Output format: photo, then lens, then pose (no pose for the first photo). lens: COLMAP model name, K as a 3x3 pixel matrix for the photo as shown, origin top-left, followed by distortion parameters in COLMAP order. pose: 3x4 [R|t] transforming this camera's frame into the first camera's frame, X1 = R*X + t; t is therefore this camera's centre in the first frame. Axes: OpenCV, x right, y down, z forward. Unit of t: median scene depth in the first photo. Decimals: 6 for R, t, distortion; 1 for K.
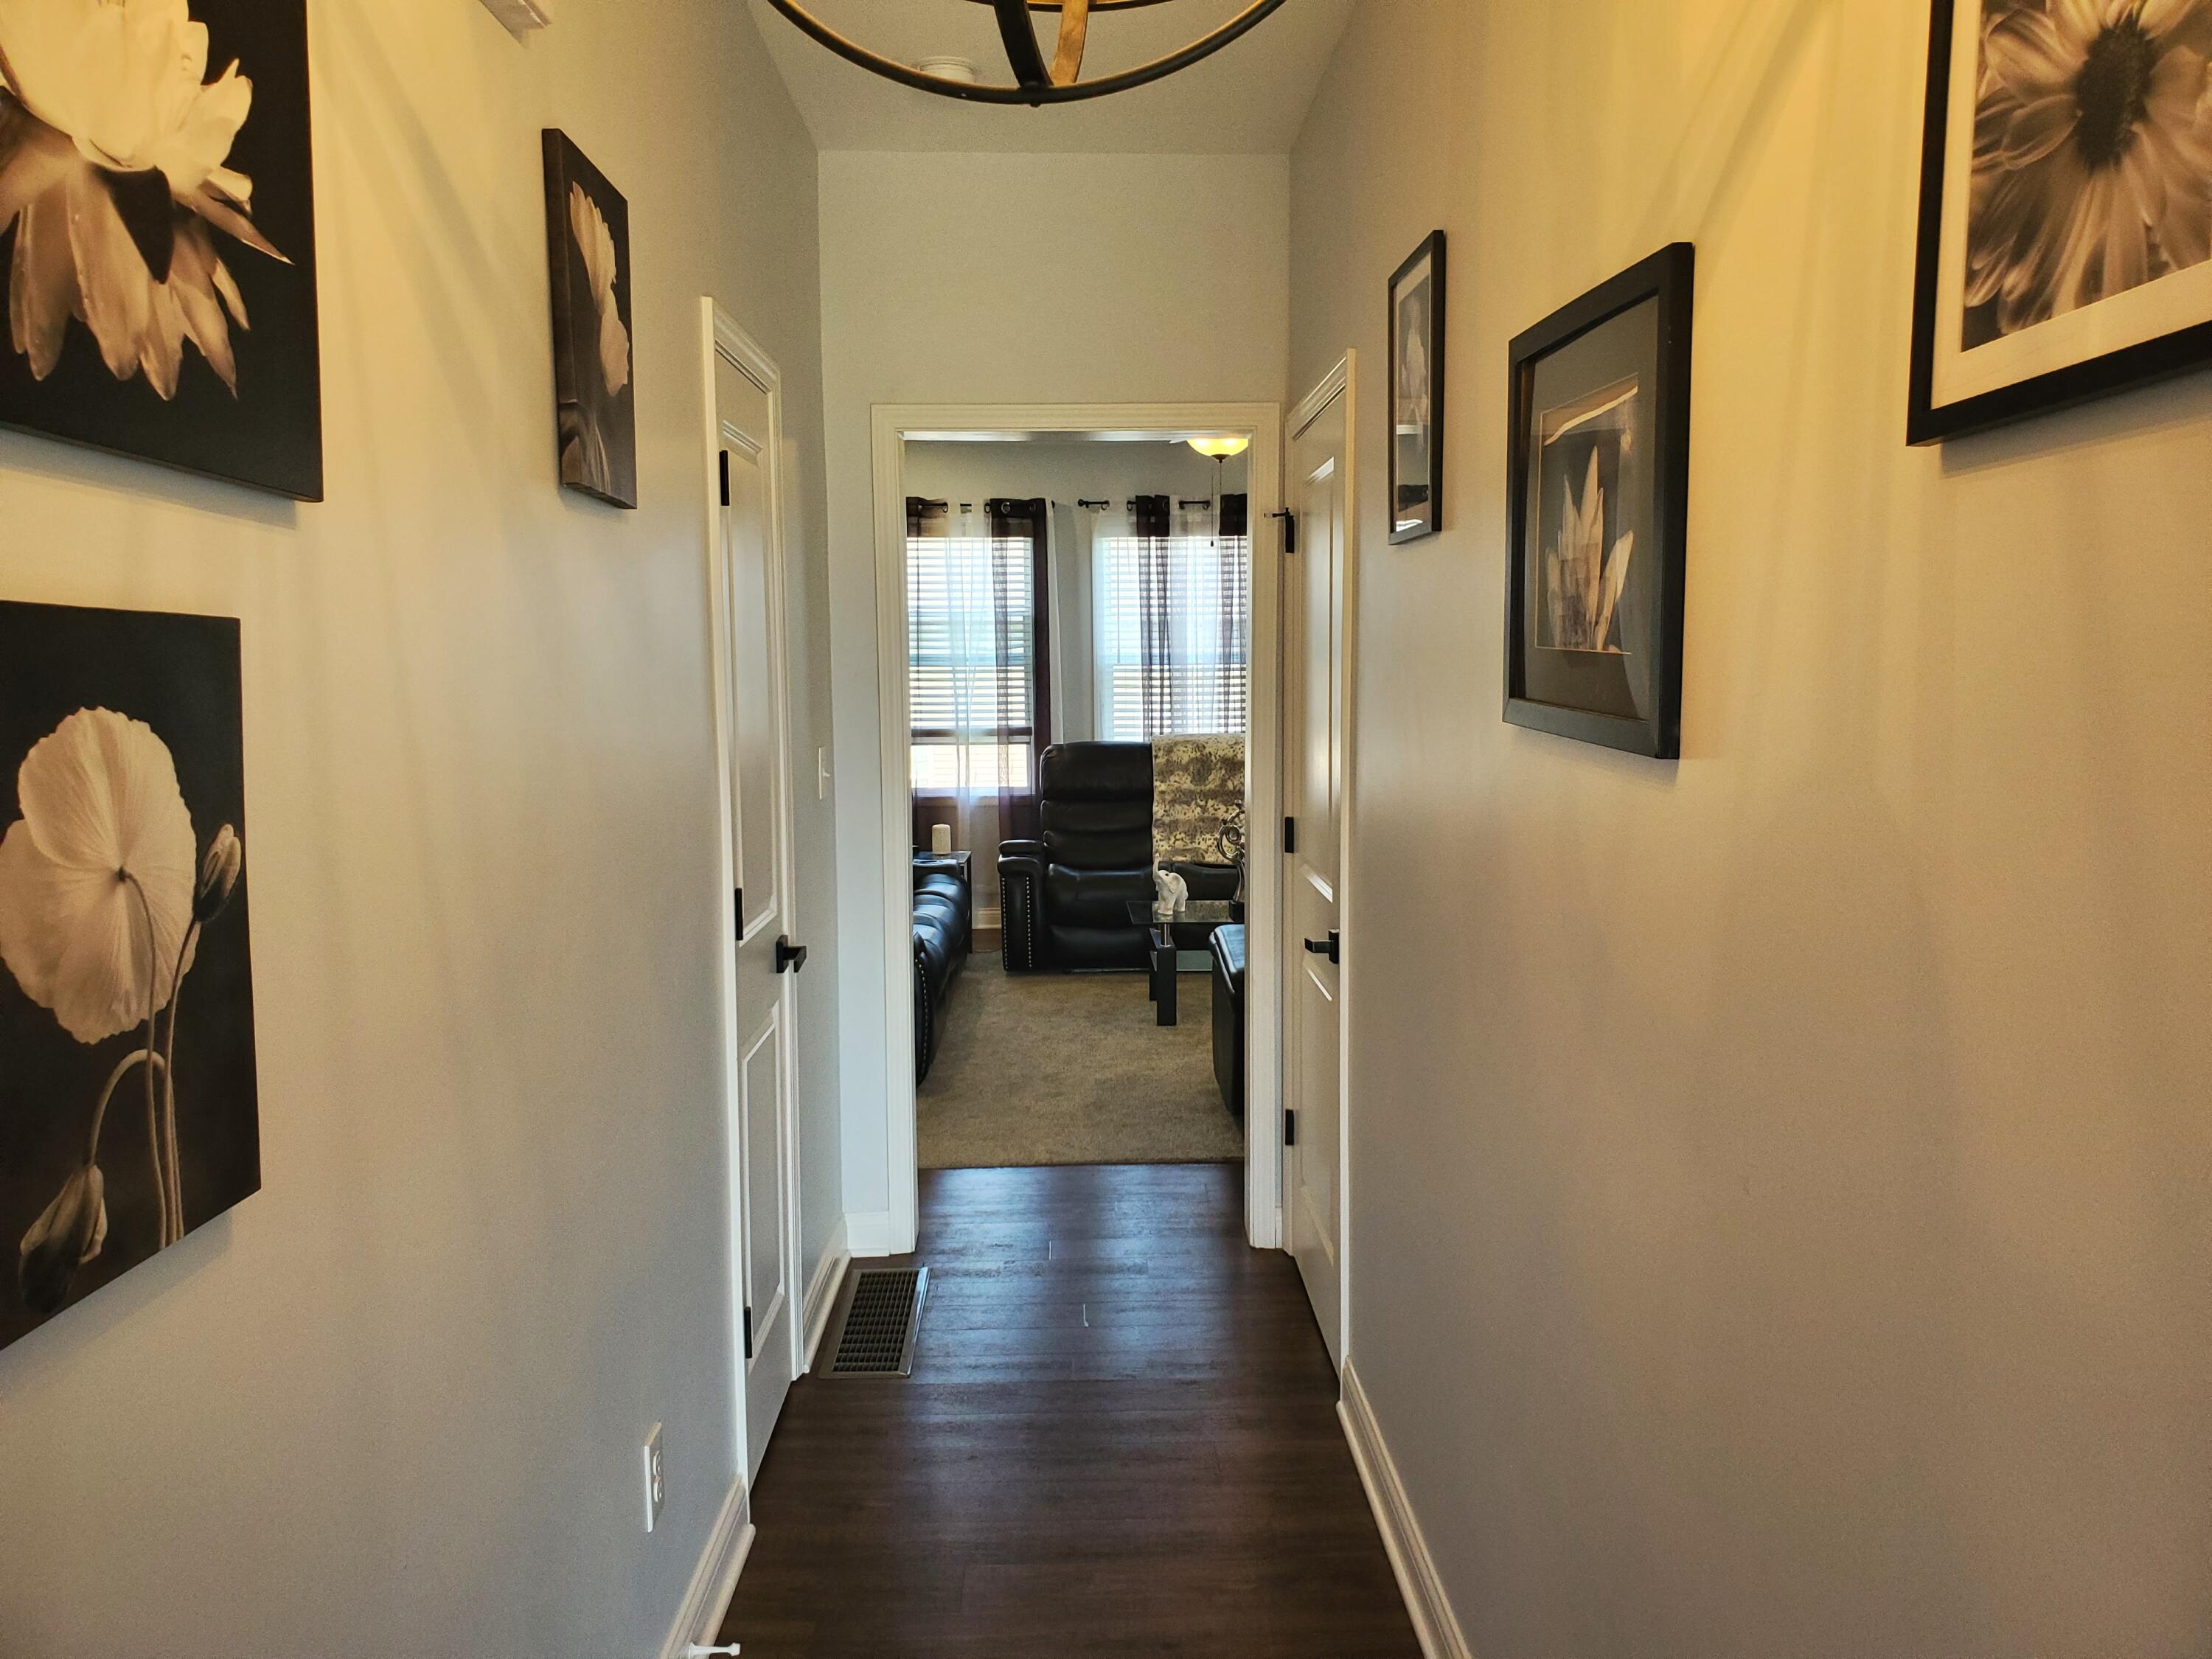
lens RADIAL K [[1658.1, 0, 1104.4], [0, 1658.1, 830.5], [0, 0, 1]] dist [0.022895, -0.007765]
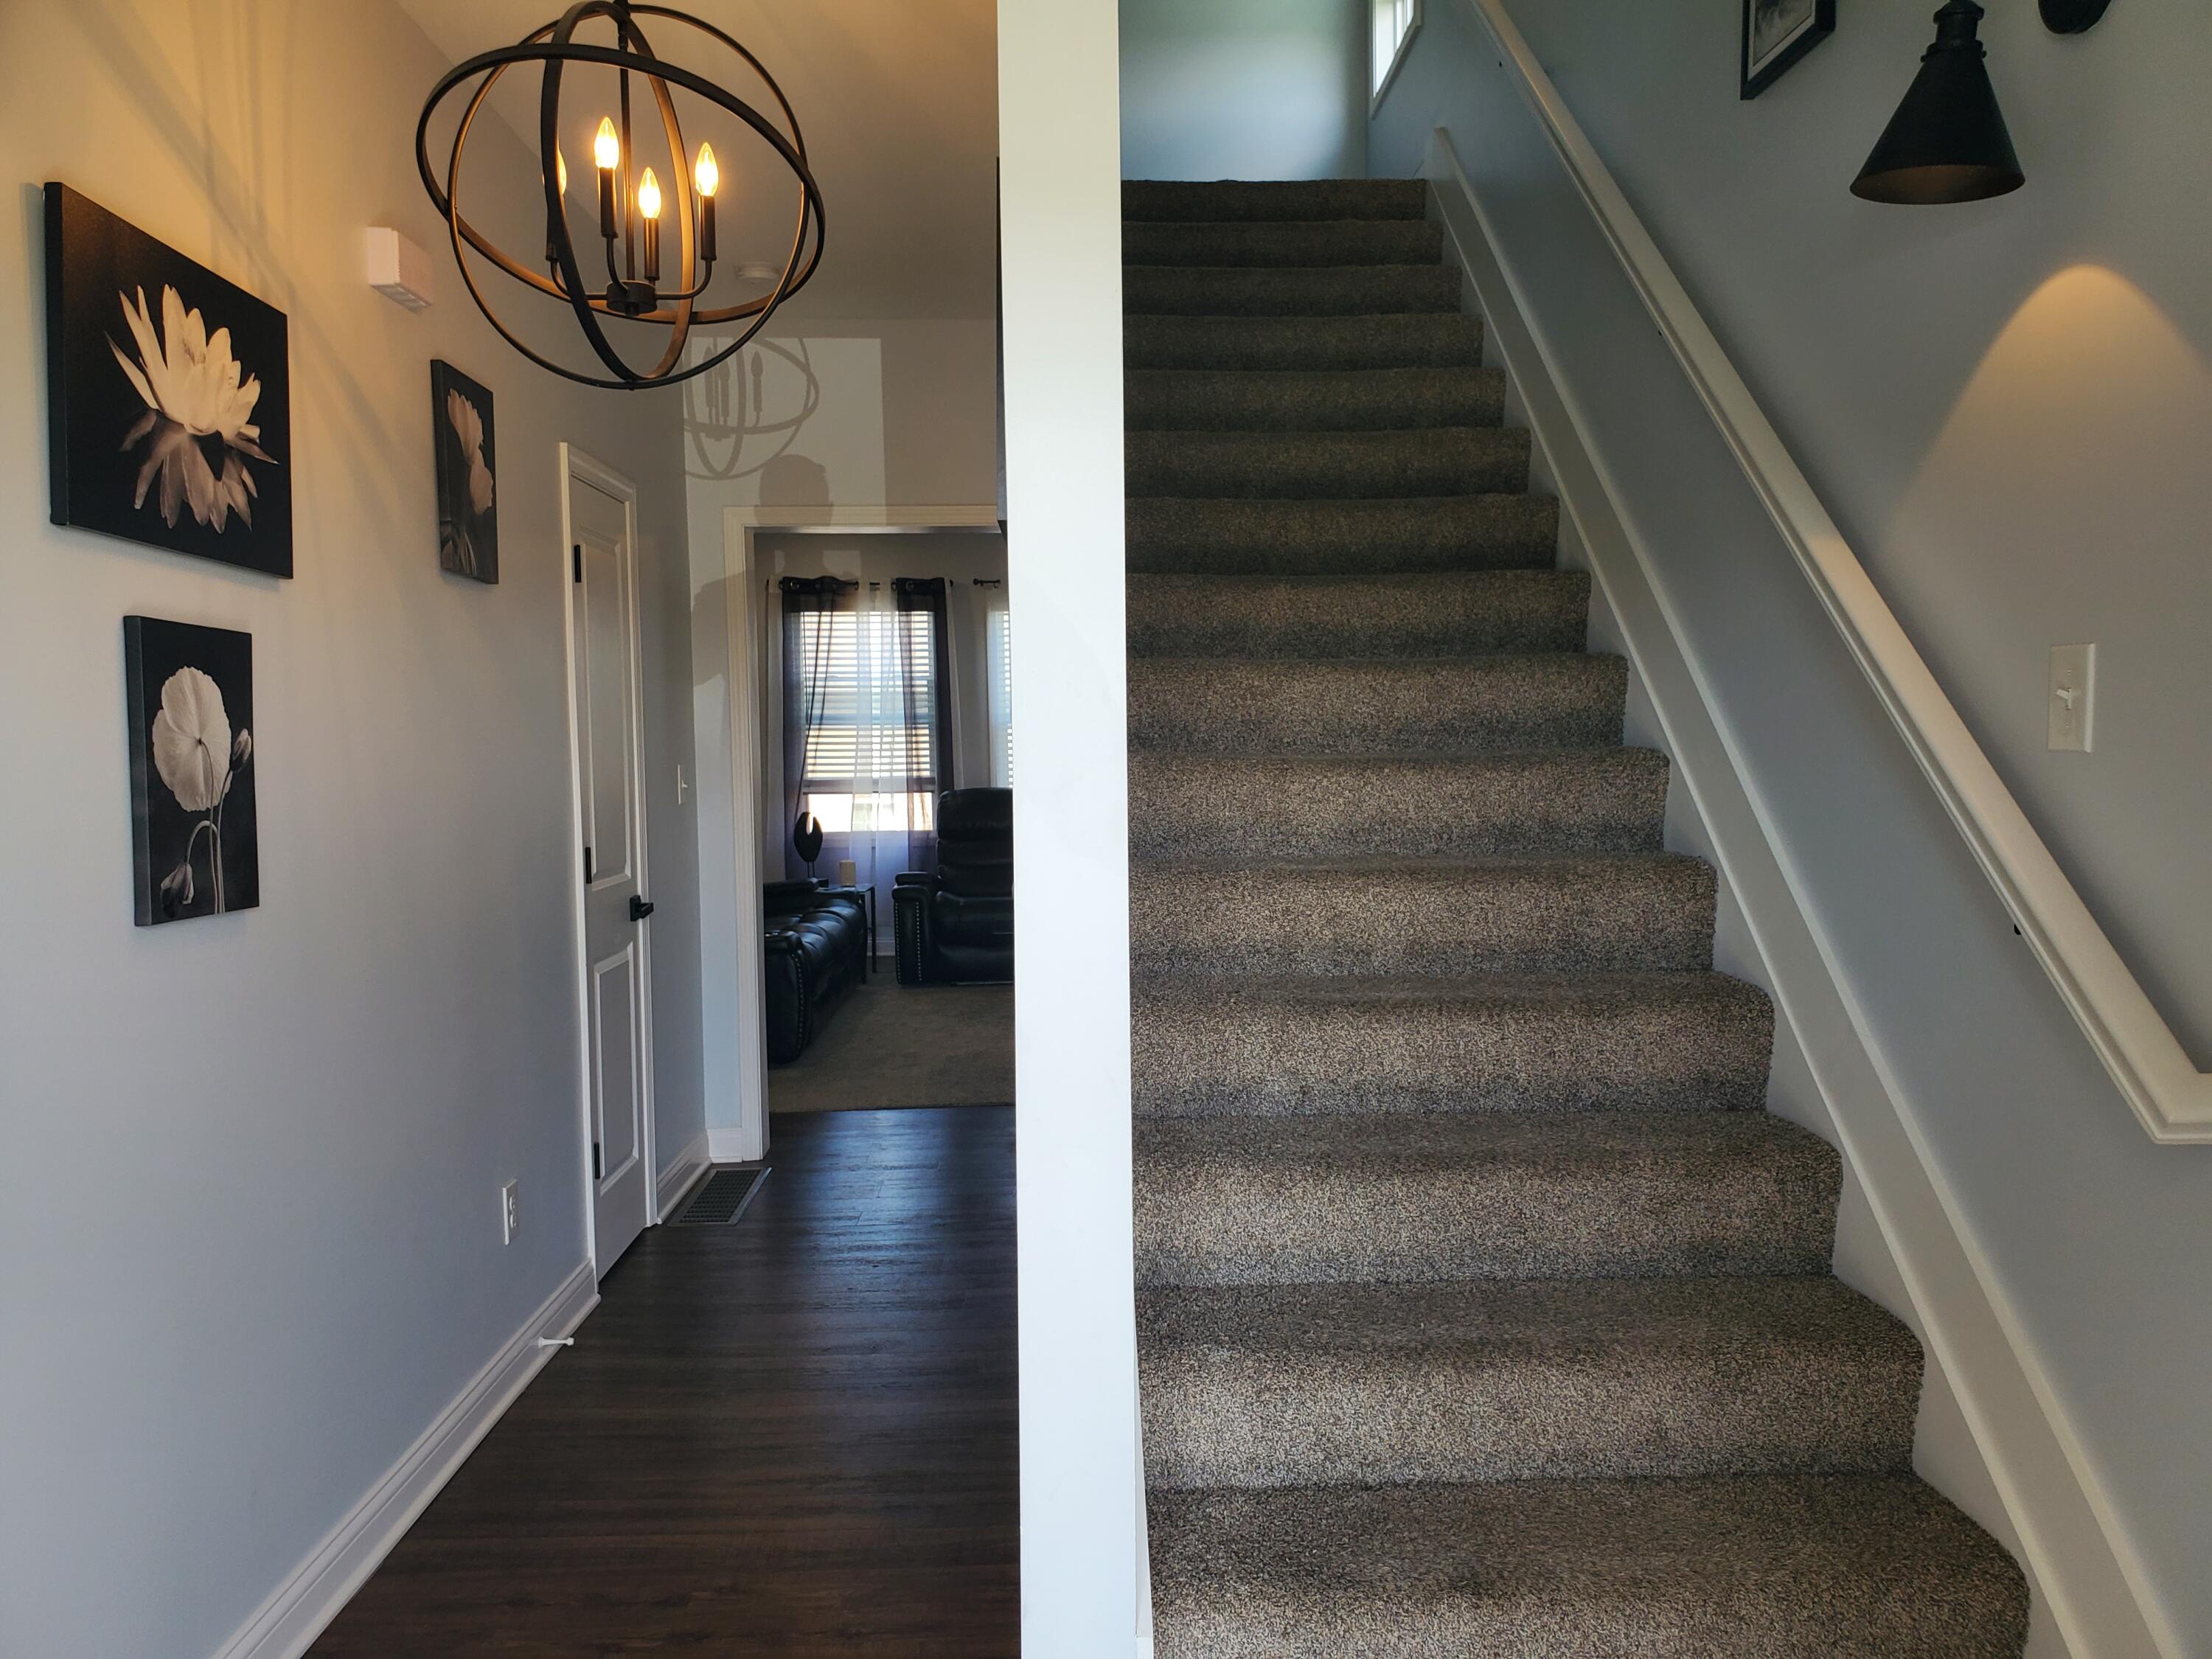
lens RADIAL K [[1658.1, 0, 1108.3], [0, 1658.1, 838.1], [0, 0, 1]] dist [0.022895, -0.007765]
pose [[0.999913, -0.010510, 0.008023, 0.290190], [0.010836, 0.999074, -0.041649, 0.122715], [-0.007578, 0.041732, 0.999100, -0.587951]]
